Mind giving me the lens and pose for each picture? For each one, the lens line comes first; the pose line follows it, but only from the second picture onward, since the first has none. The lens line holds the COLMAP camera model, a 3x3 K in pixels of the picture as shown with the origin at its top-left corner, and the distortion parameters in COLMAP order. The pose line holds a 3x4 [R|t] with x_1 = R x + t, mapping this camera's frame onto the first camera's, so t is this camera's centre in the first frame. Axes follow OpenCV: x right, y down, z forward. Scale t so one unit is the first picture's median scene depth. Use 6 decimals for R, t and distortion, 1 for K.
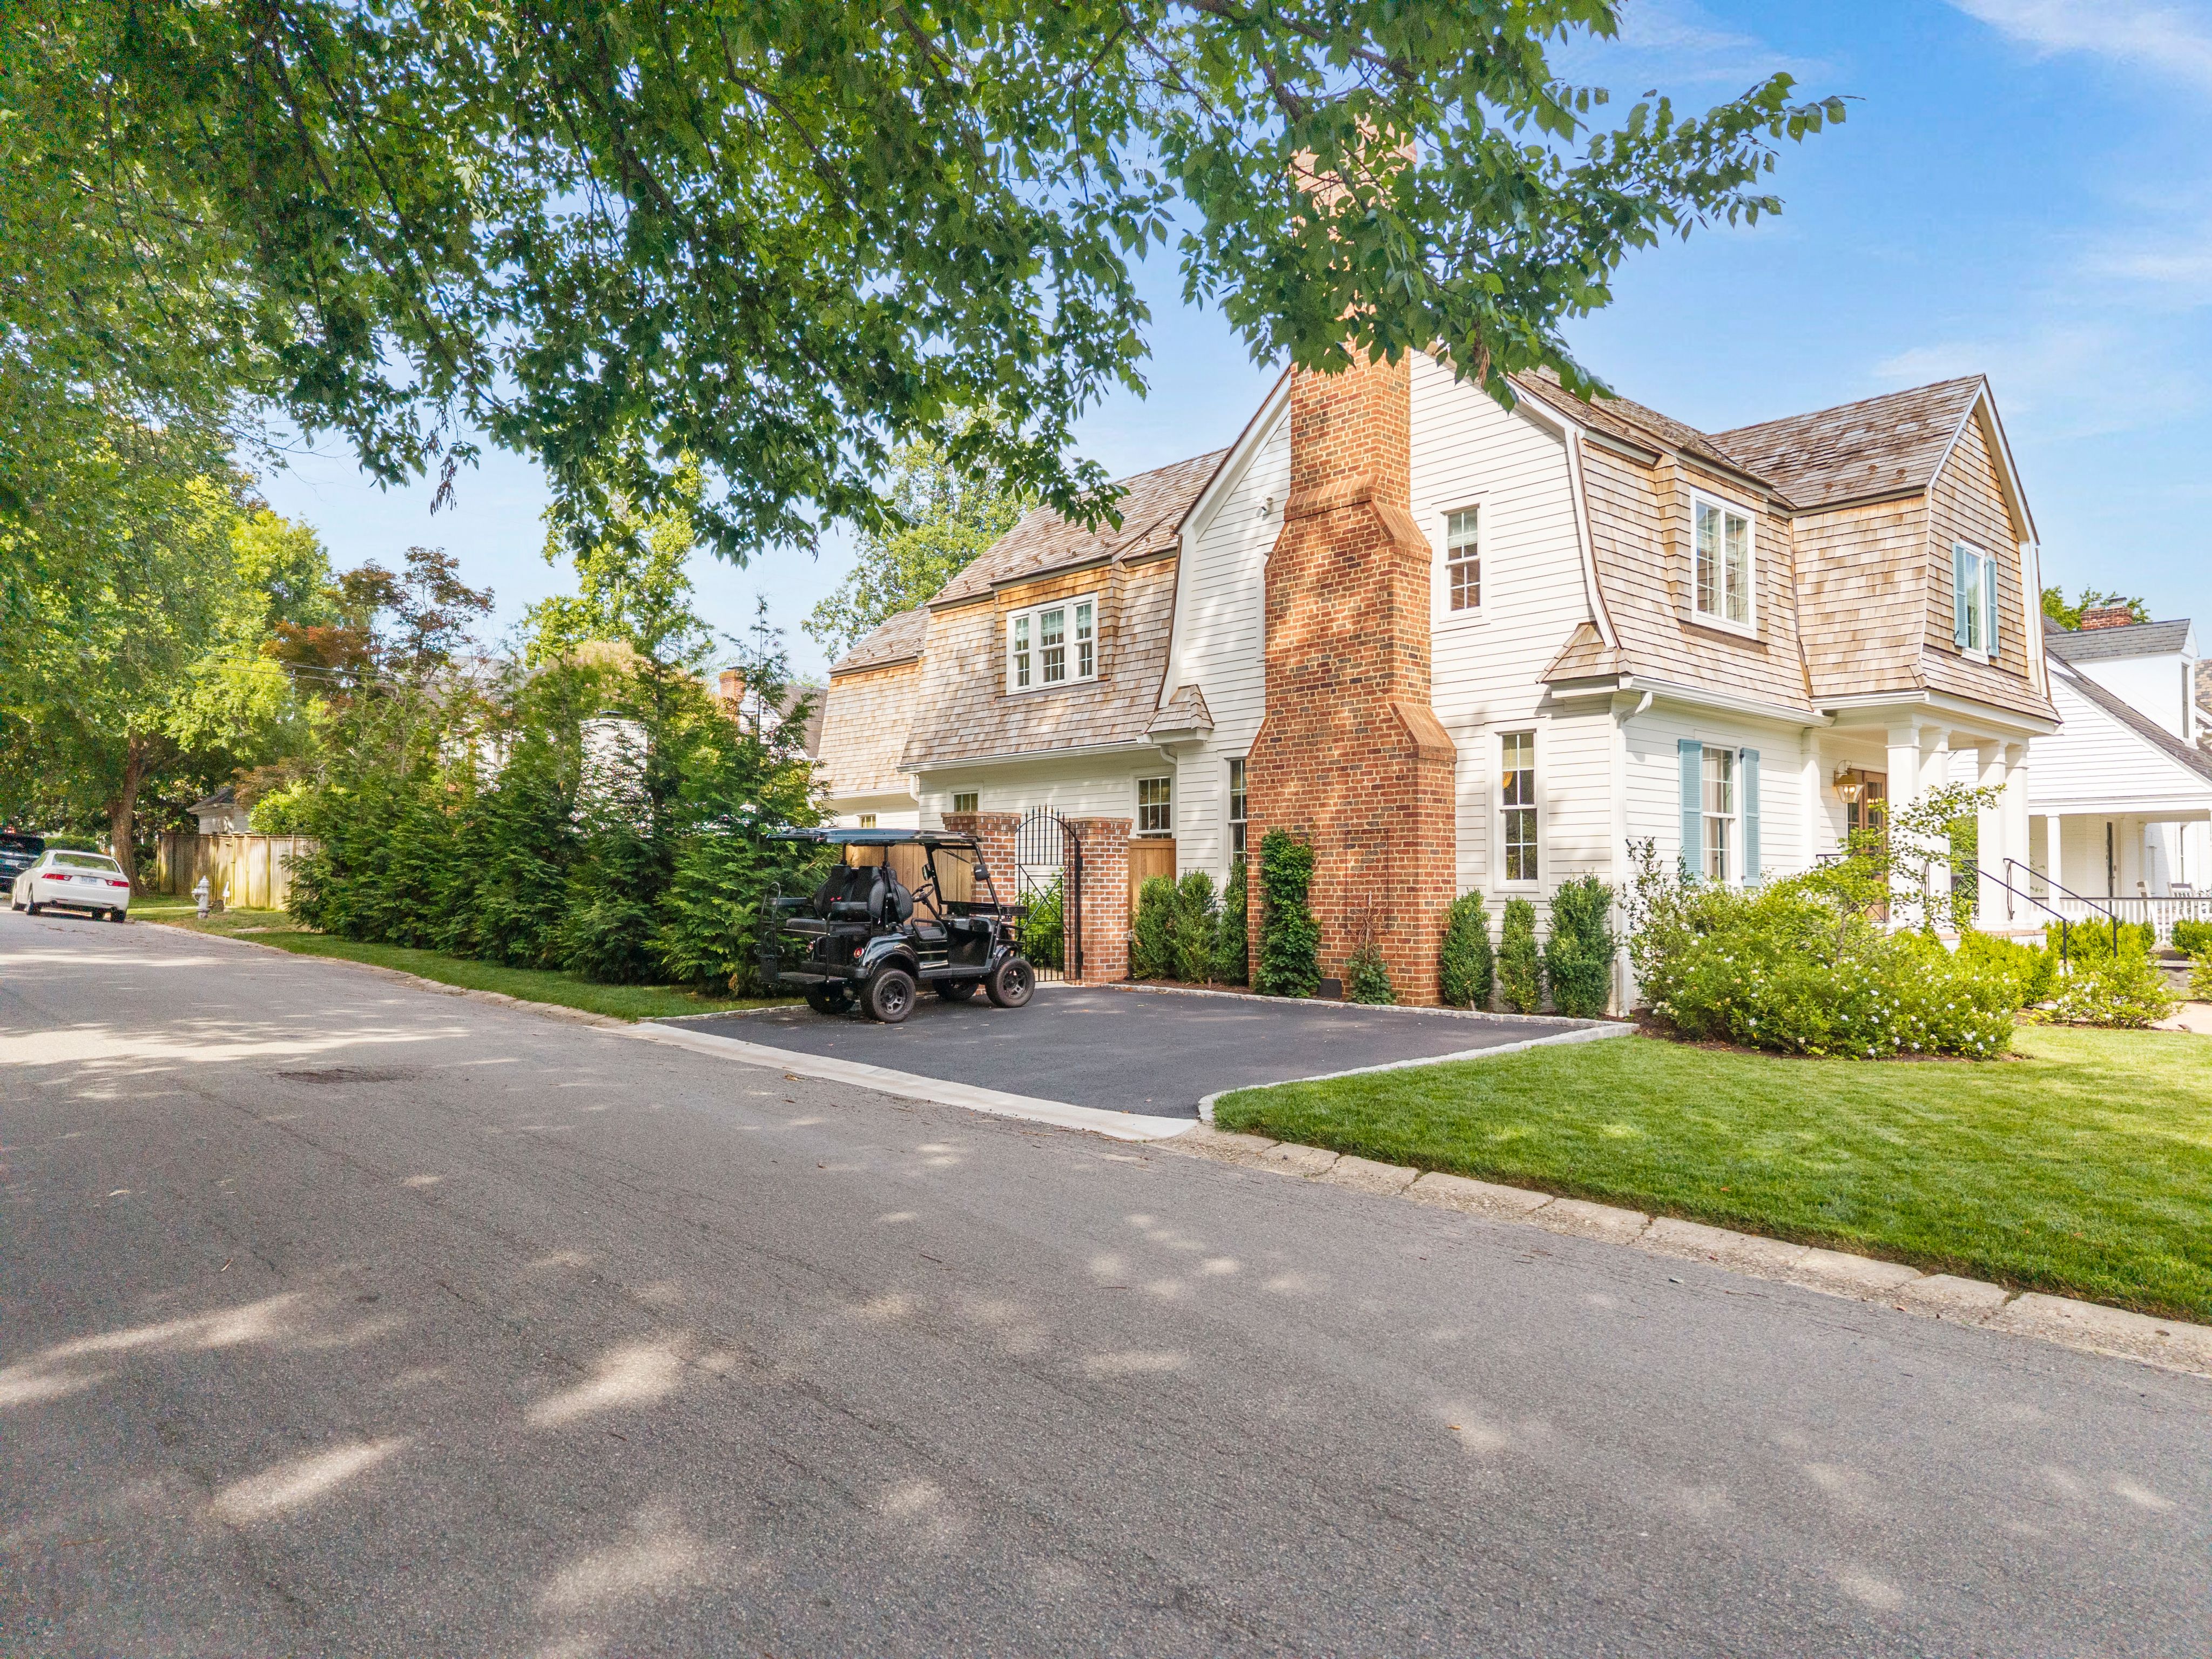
lens RADIAL K [[1481.1, 0, 1106.0], [0, 1481.1, 829.5], [0, 0, 1]] dist [0.064591, -0.078462]
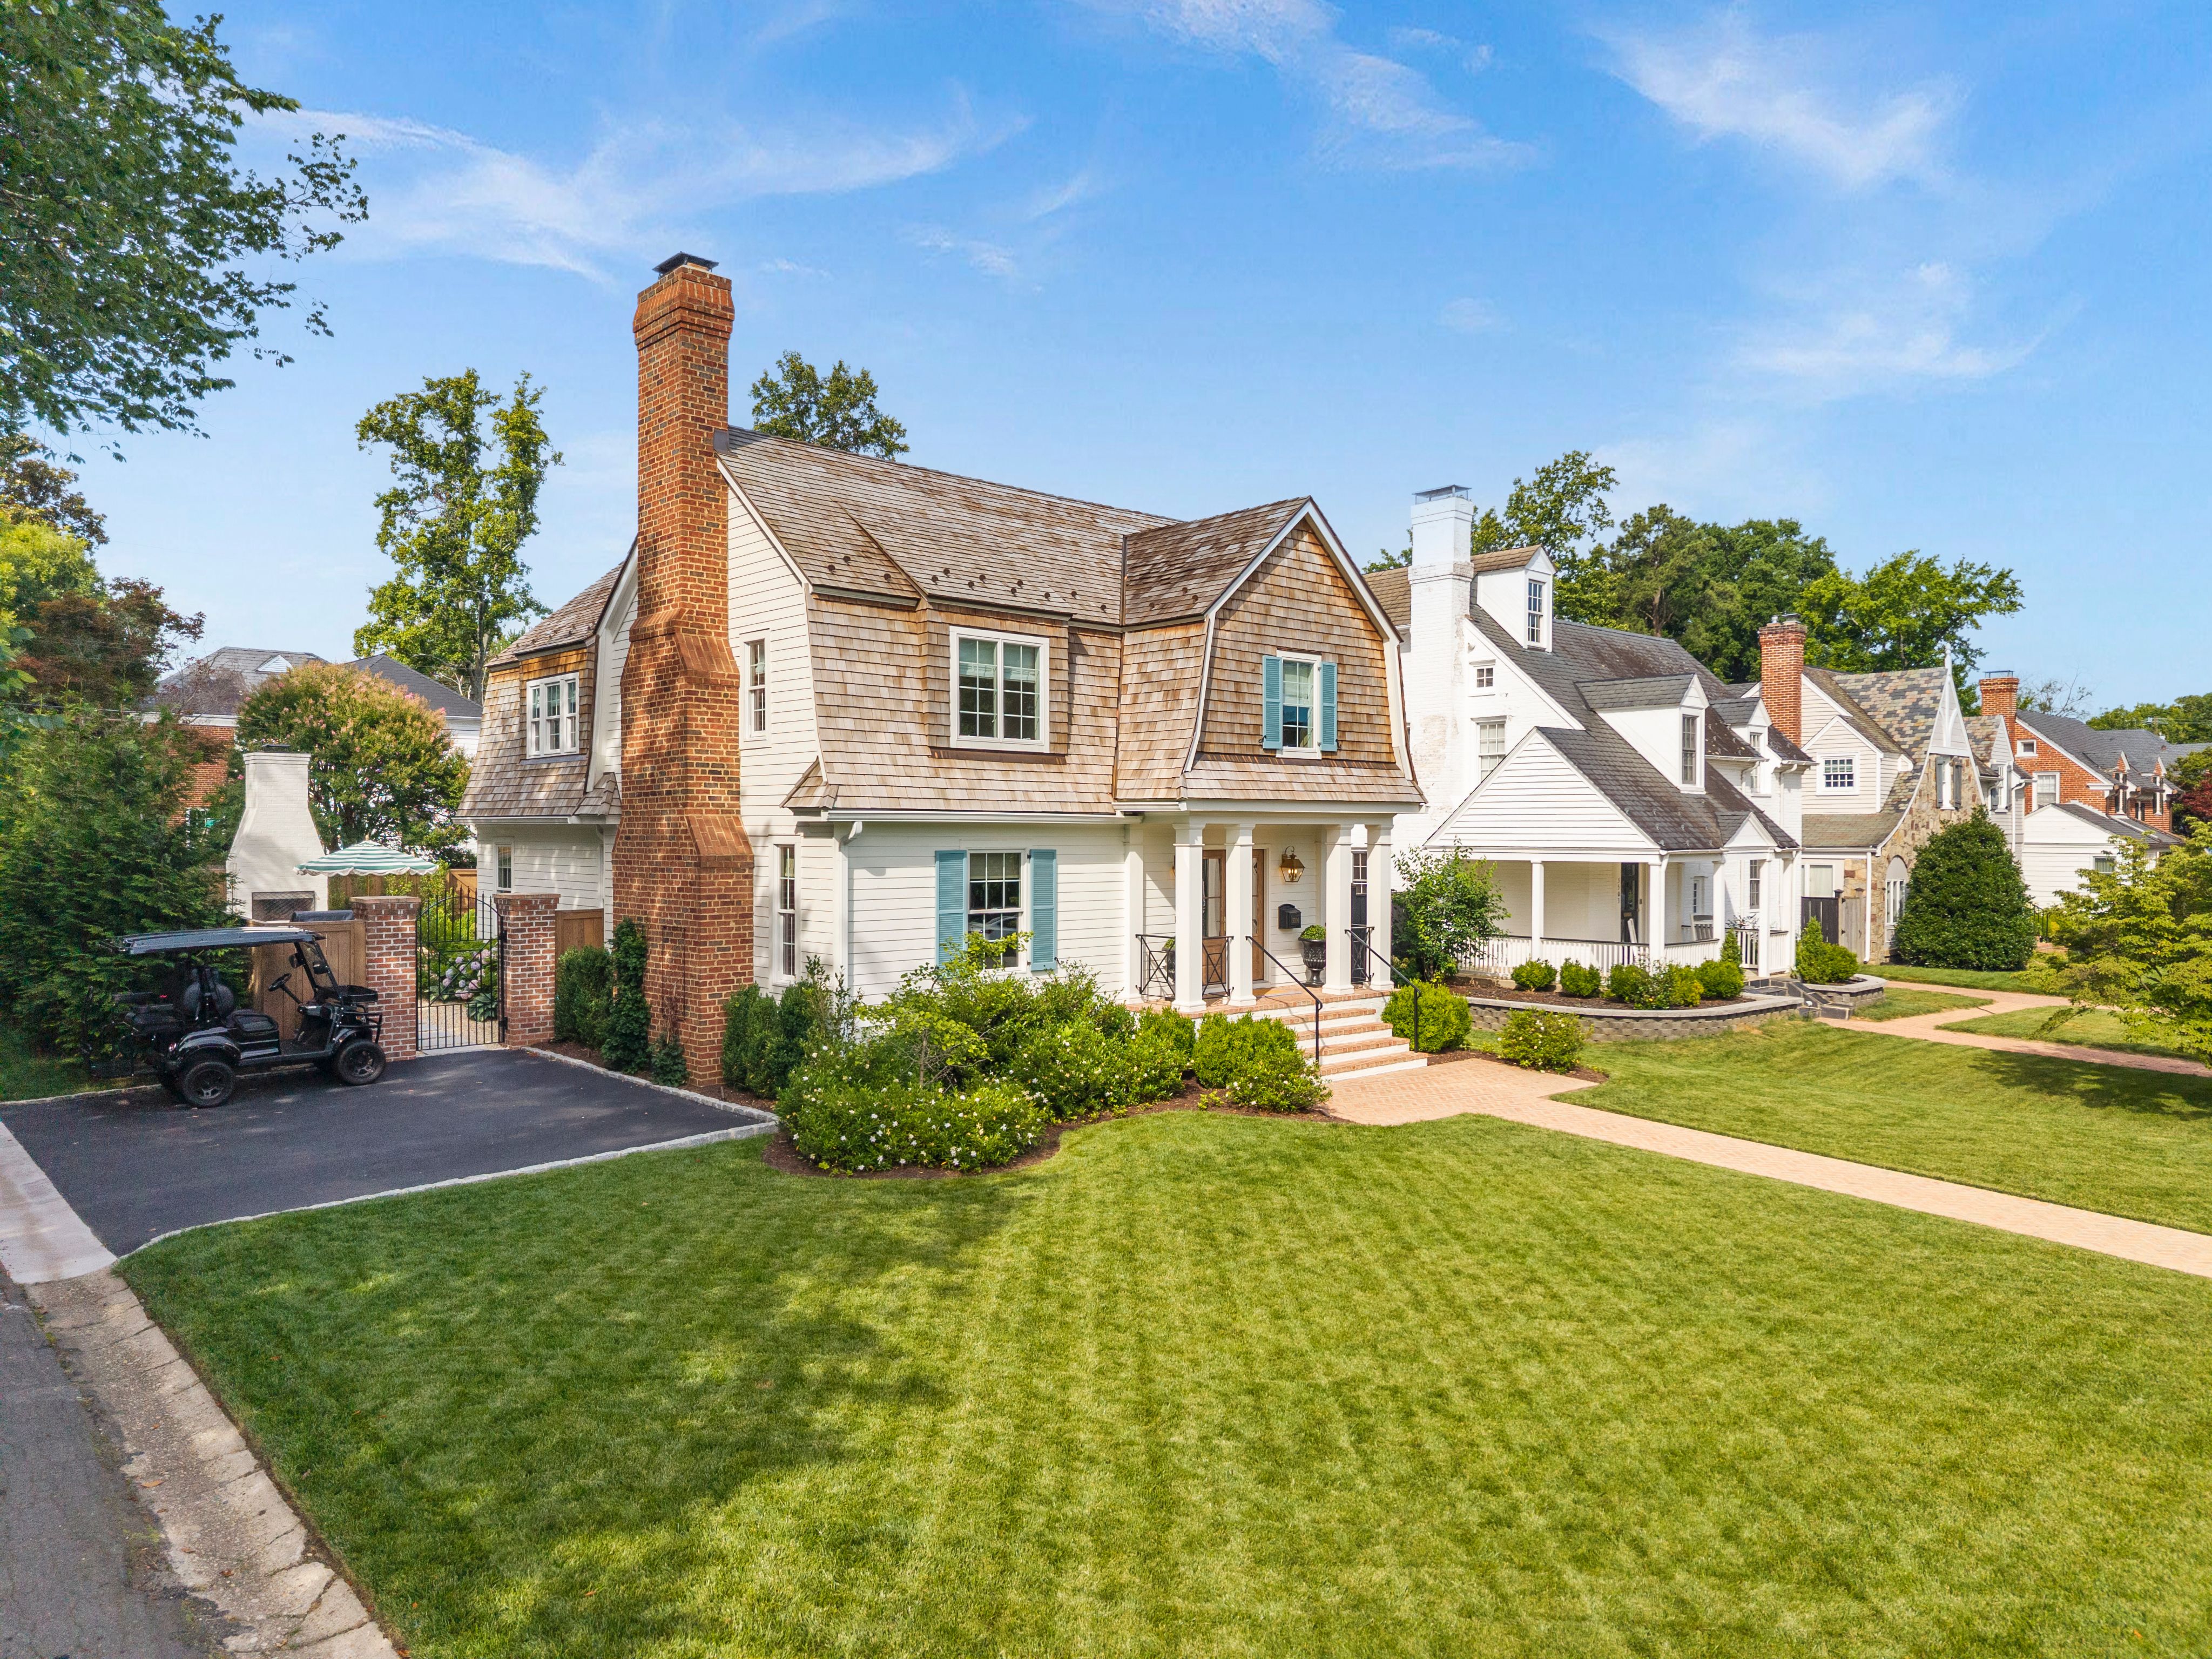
lens RADIAL K [[1476.8, 0, 1106.0], [0, 1476.8, 829.5], [0, 0, 1]] dist [0.139387, -0.216768]
pose [[0.999950, 0.002318, -0.009686, 0.502120], [-0.001893, 0.999047, 0.043616, -0.120778], [0.009778, -0.043595, 0.999001, -0.119331]]
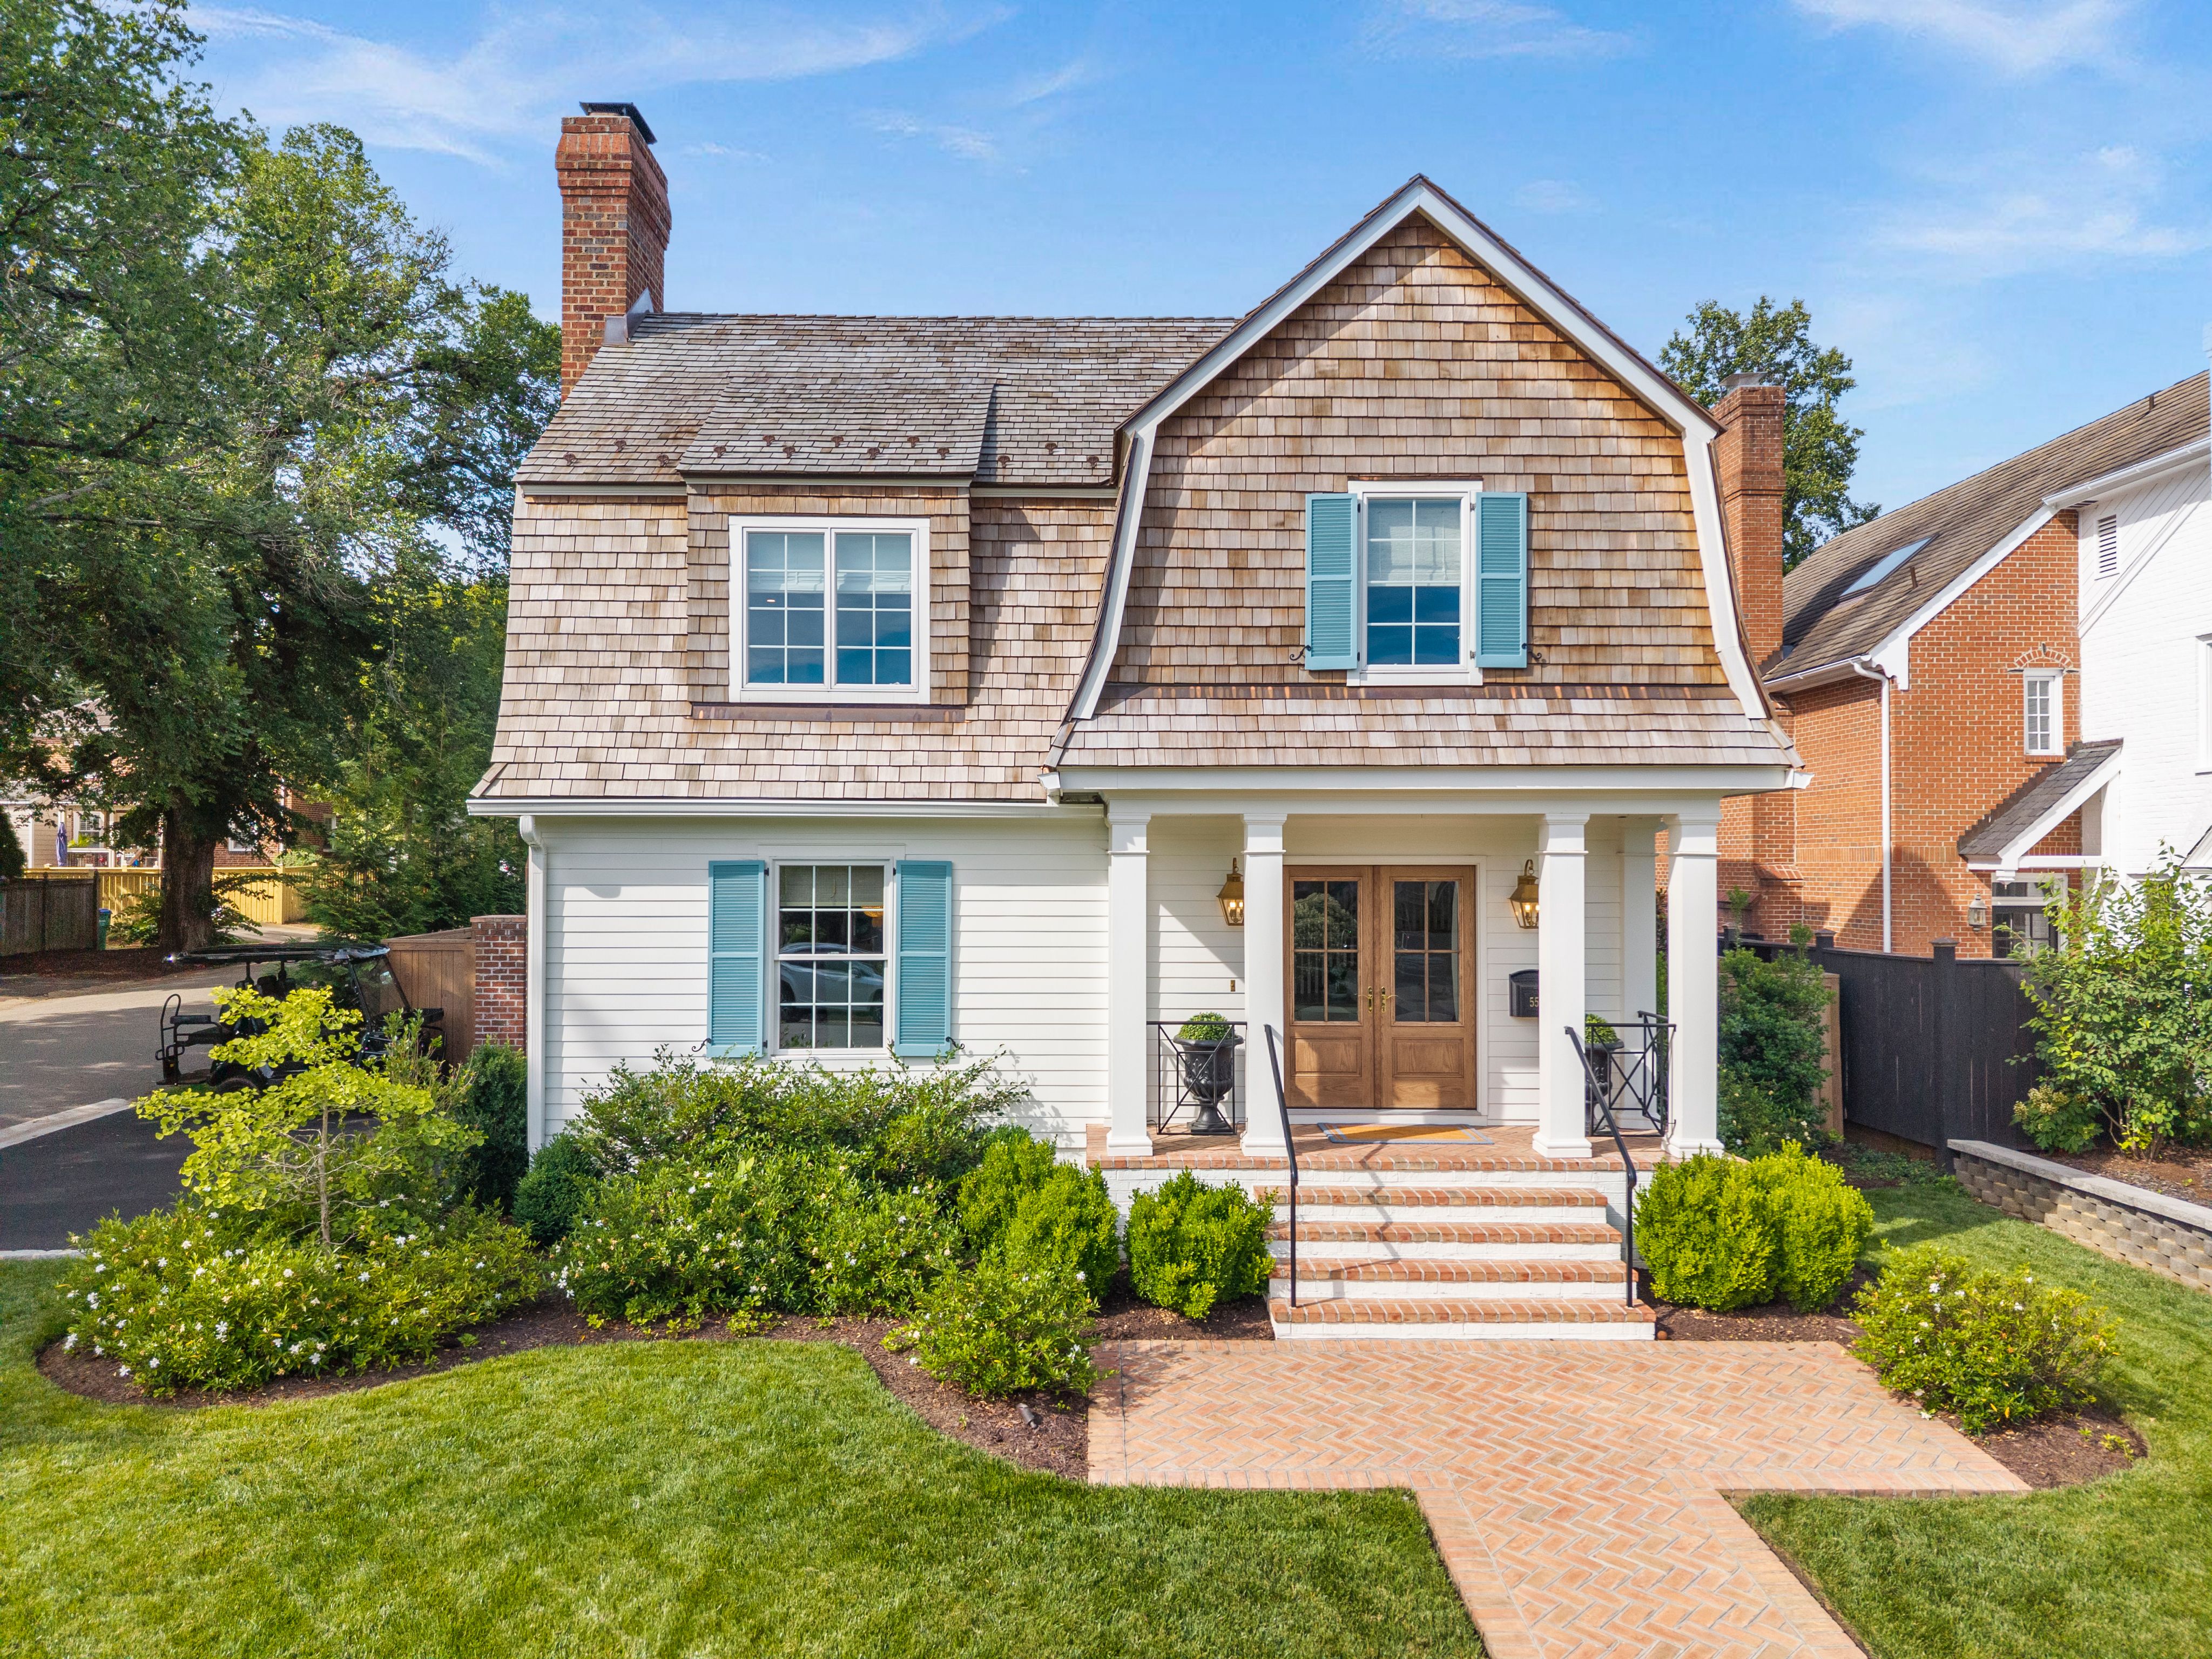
lens RADIAL K [[1481.1, 0, 1106.0], [0, 1481.1, 829.5], [0, 0, 1]] dist [0.064591, -0.078462]
pose [[0.735337, -0.015896, -0.677515, 0.987139], [0.028489, 0.999566, 0.007469, -0.073001], [0.677103, -0.024794, 0.735471, 0.561952]]
